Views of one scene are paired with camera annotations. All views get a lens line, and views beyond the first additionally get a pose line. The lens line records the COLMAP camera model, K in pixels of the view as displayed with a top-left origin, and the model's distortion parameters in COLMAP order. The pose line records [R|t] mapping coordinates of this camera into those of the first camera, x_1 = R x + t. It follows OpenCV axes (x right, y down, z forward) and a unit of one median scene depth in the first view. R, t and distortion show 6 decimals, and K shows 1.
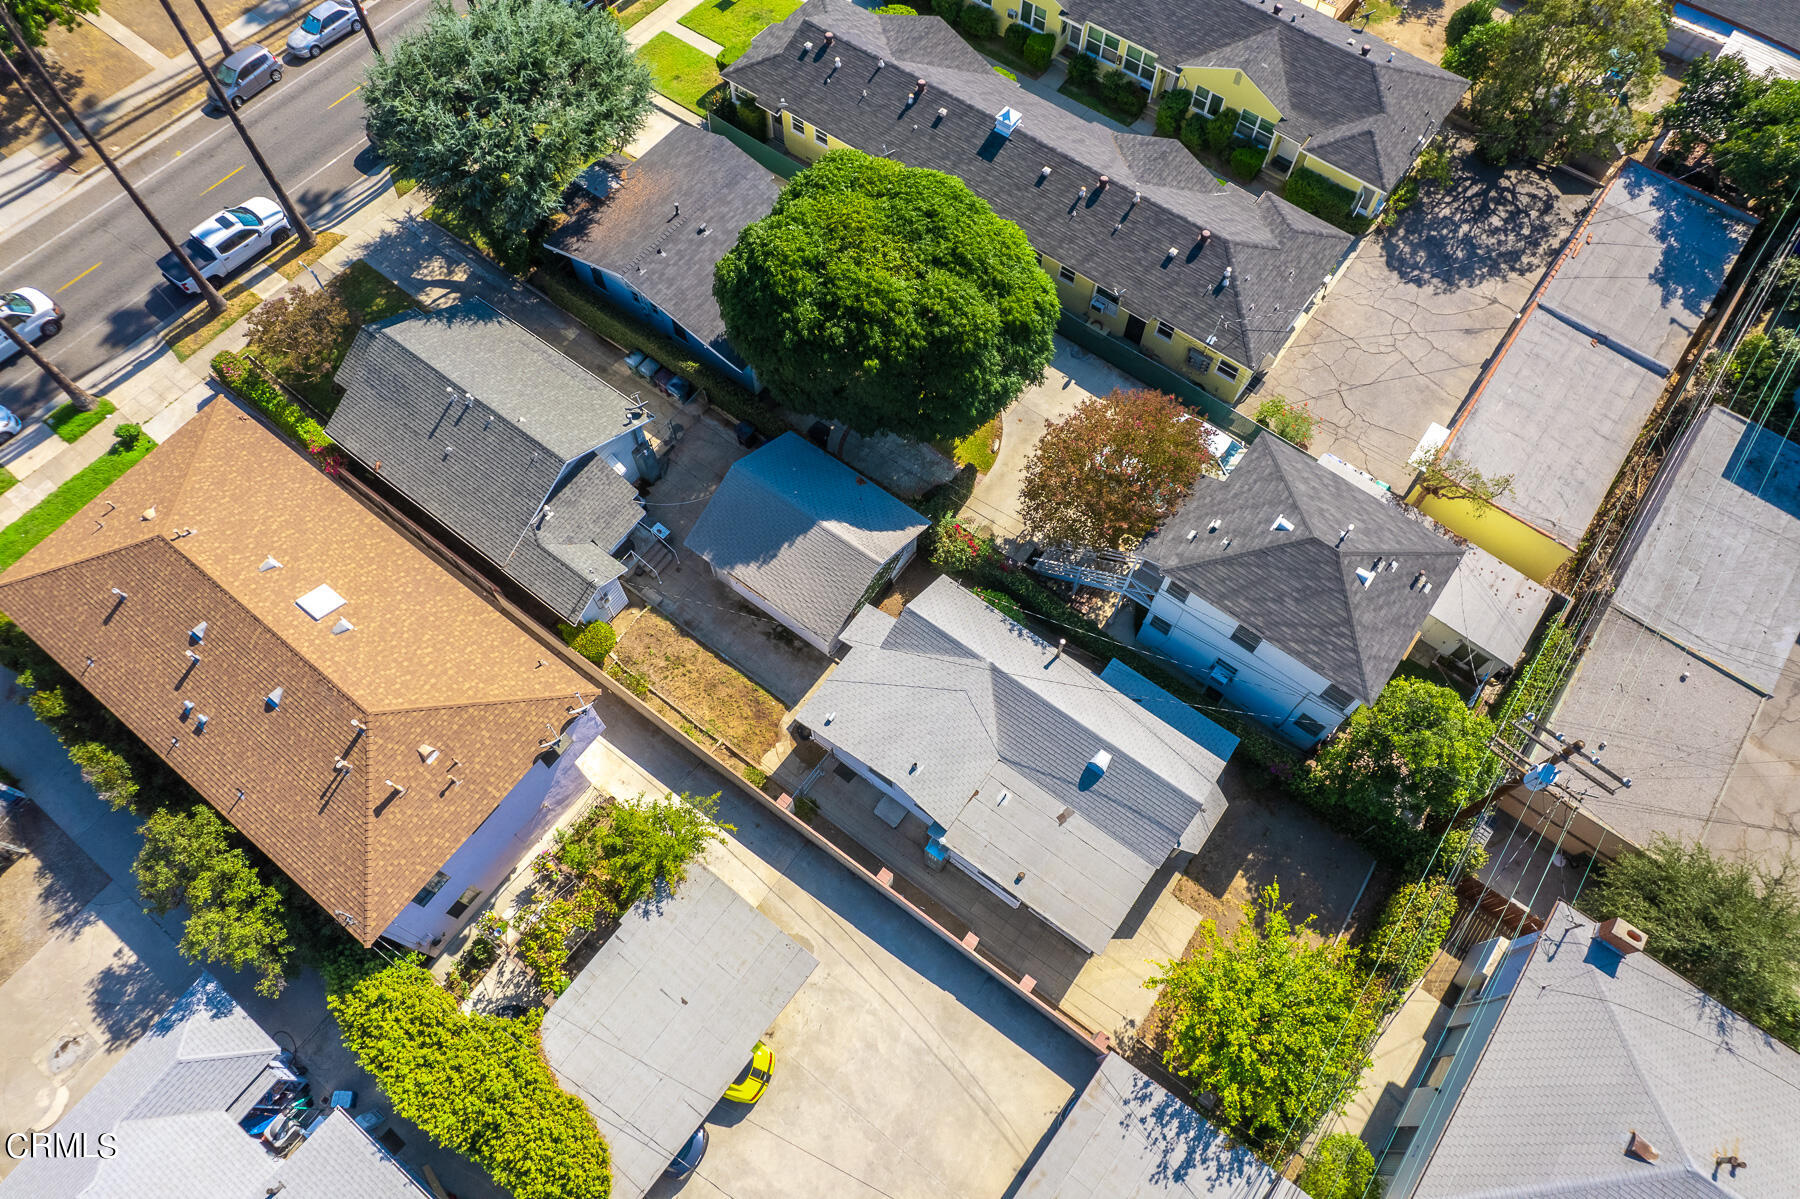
lens RADIAL K [[1152.5, 0, 893.5], [0, 1152.5, 600.3], [0, 0, 1]] dist [-0.082173, 0.075682]
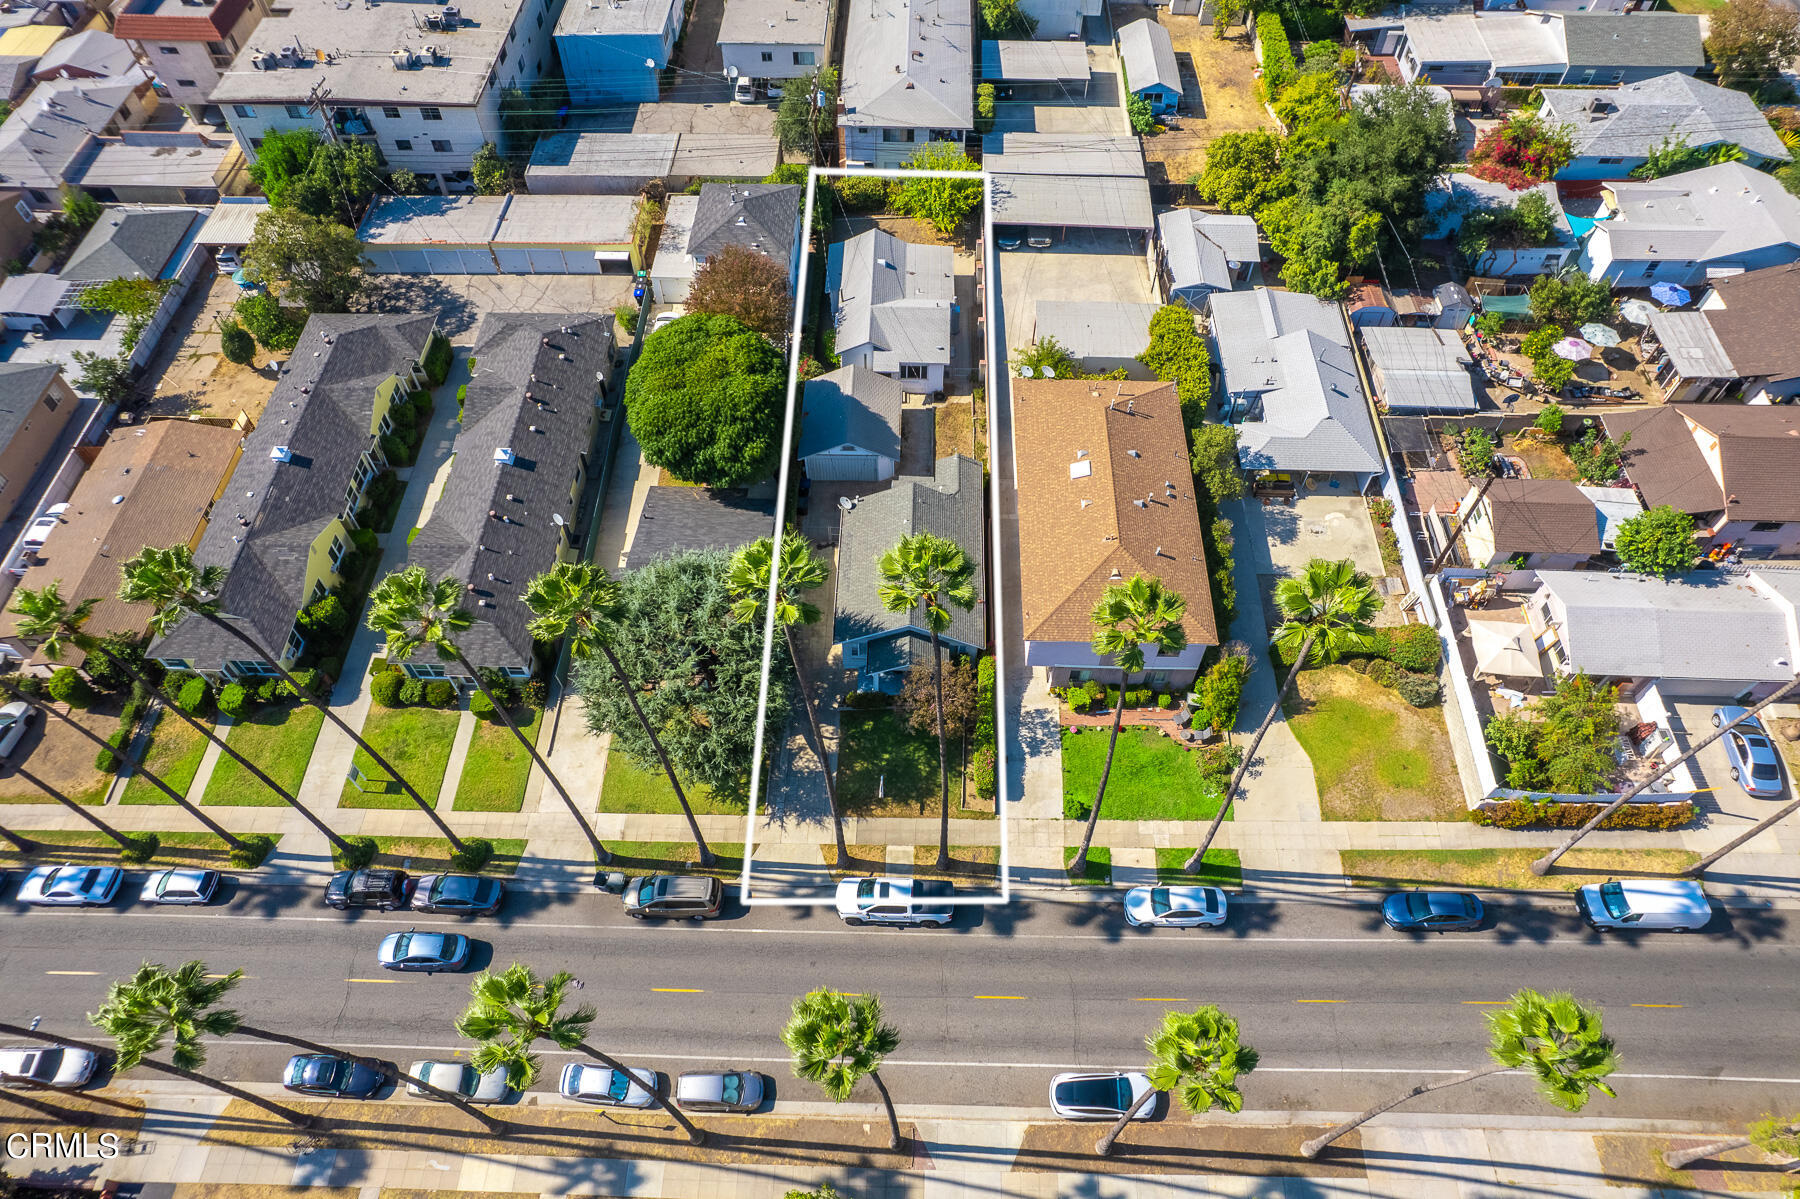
lens RADIAL K [[1152.5, 0, 893.5], [0, 1152.5, 600.3], [0, 0, 1]] dist [-0.082173, 0.075682]
pose [[-0.577166, -0.669252, 0.467954, -1.128087], [0.735883, -0.177794, 0.653350, -1.217539], [-0.354056, 0.721451, 0.595108, 0.165773]]
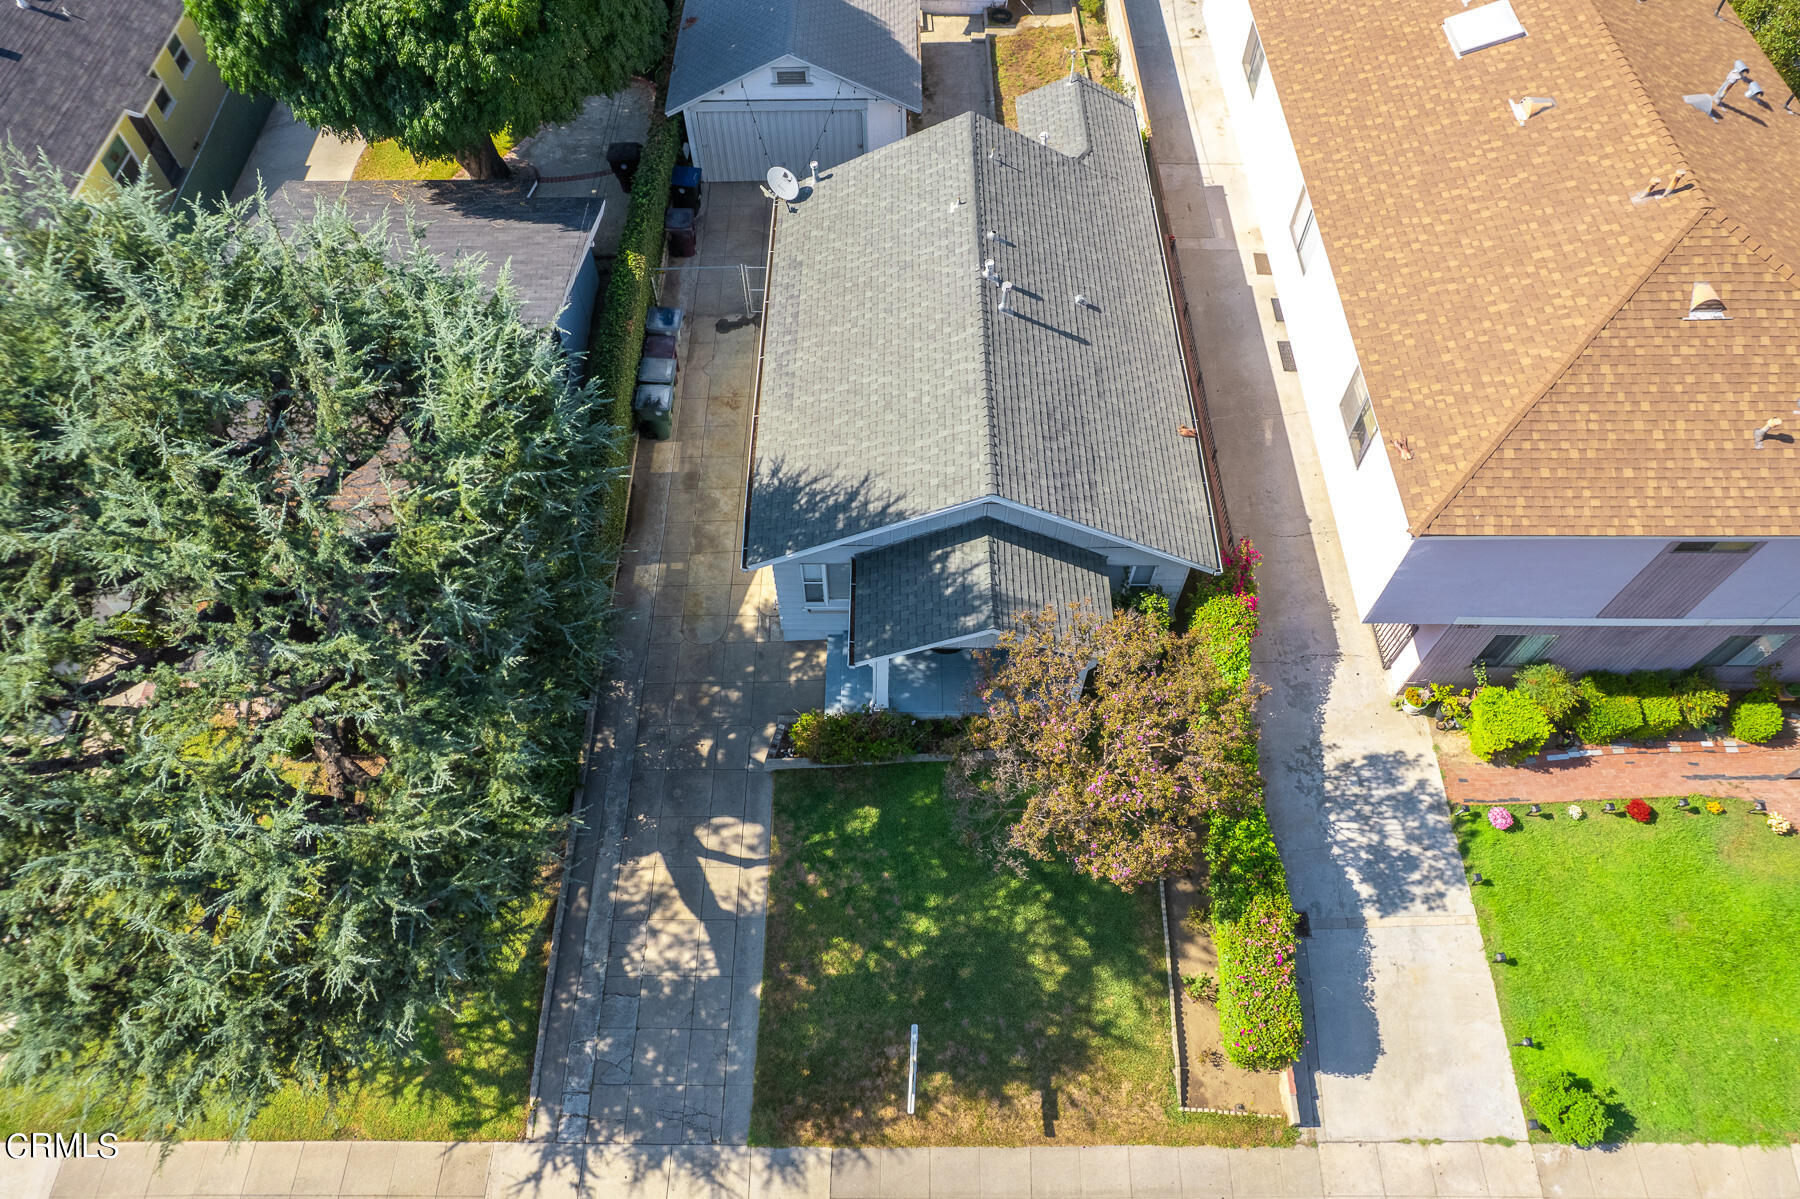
lens RADIAL K [[1158.7, 0, 893.8], [0, 1158.7, 602.4], [0, 0, 1]] dist [-0.037363, 0.000148]
pose [[-0.599787, -0.675391, 0.429073, -0.668176], [0.721750, -0.225147, 0.654512, -0.574673], [-0.345447, 0.702251, 0.622503, 0.819853]]
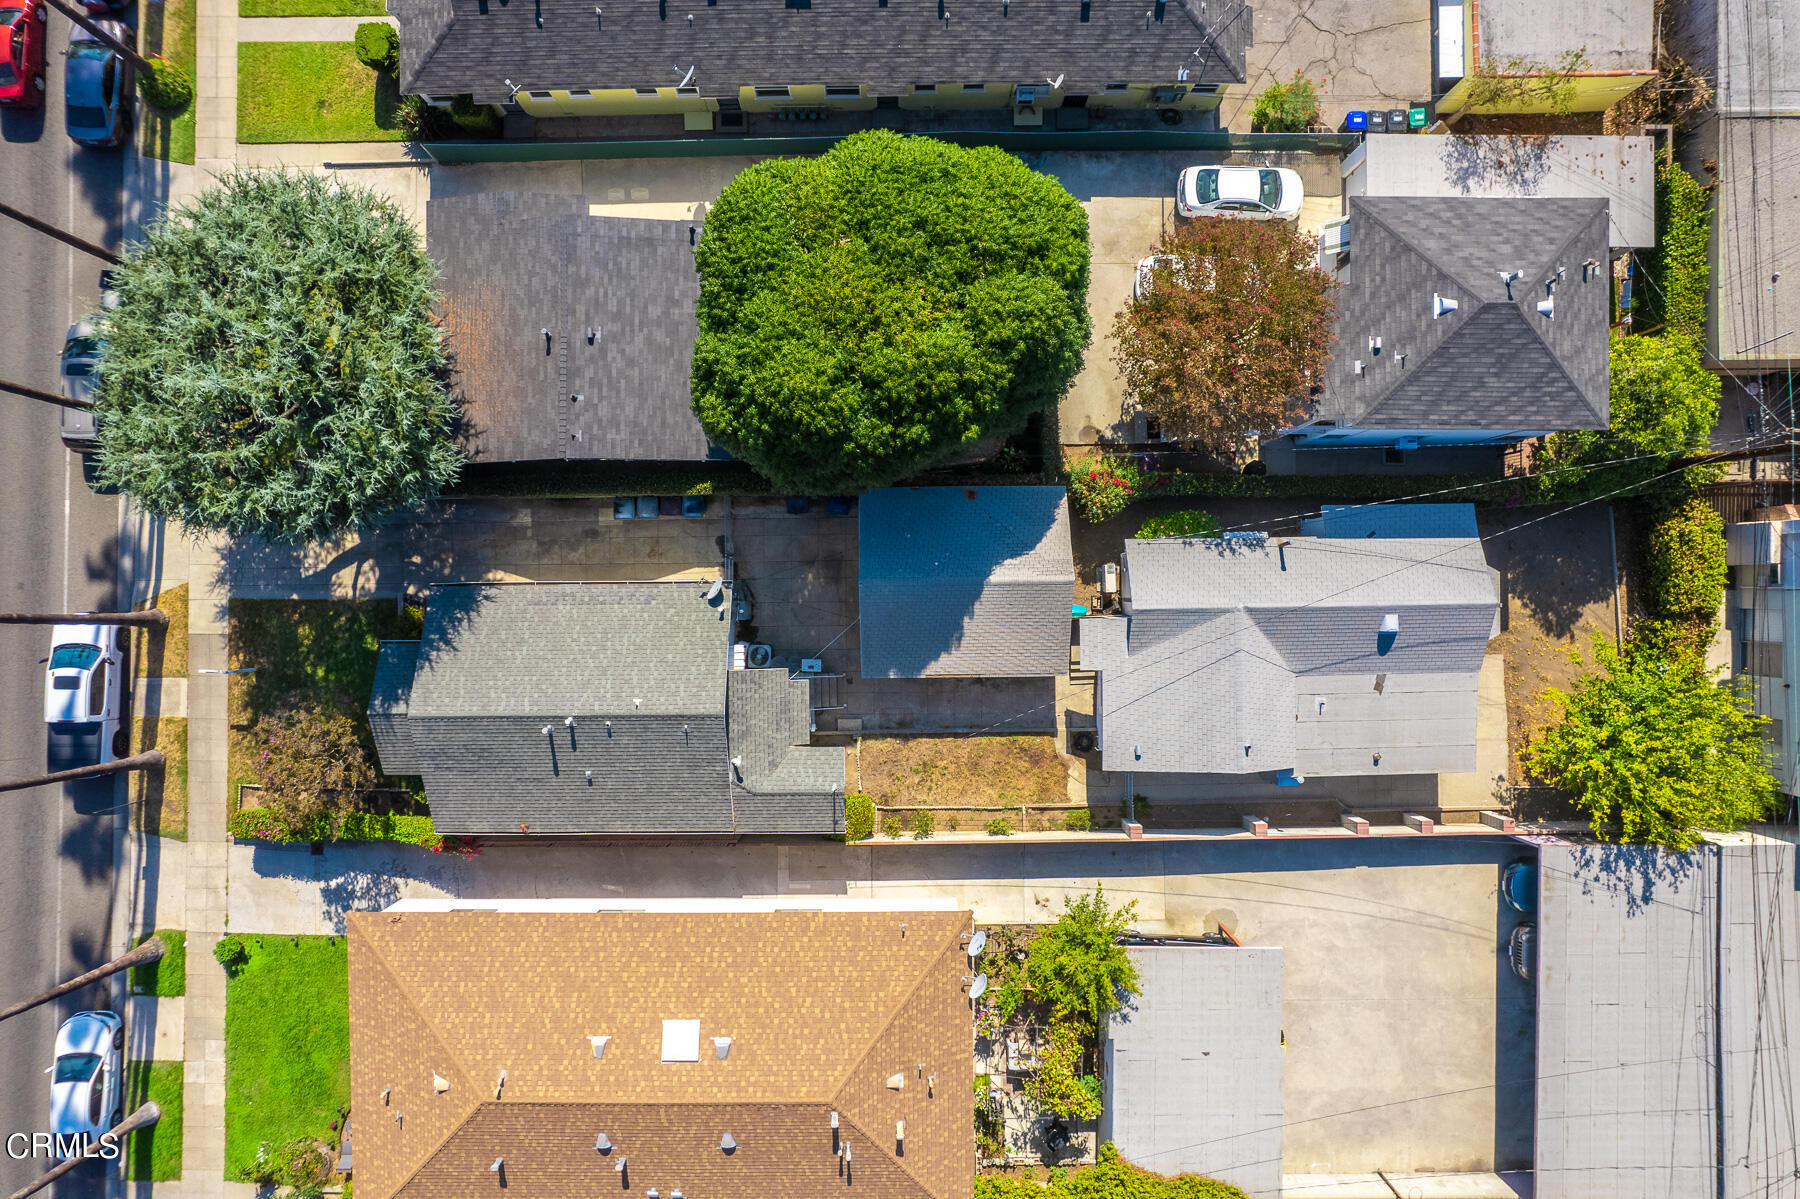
lens RADIAL K [[1152.5, 0, 893.5], [0, 1152.5, 600.3], [0, 0, 1]] dist [-0.082173, 0.075682]
pose [[0.793556, -0.608421, -0.009650, -0.122327], [0.552269, 0.713478, 0.431218, -0.481166], [-0.255477, -0.347525, 0.902196, 0.214369]]
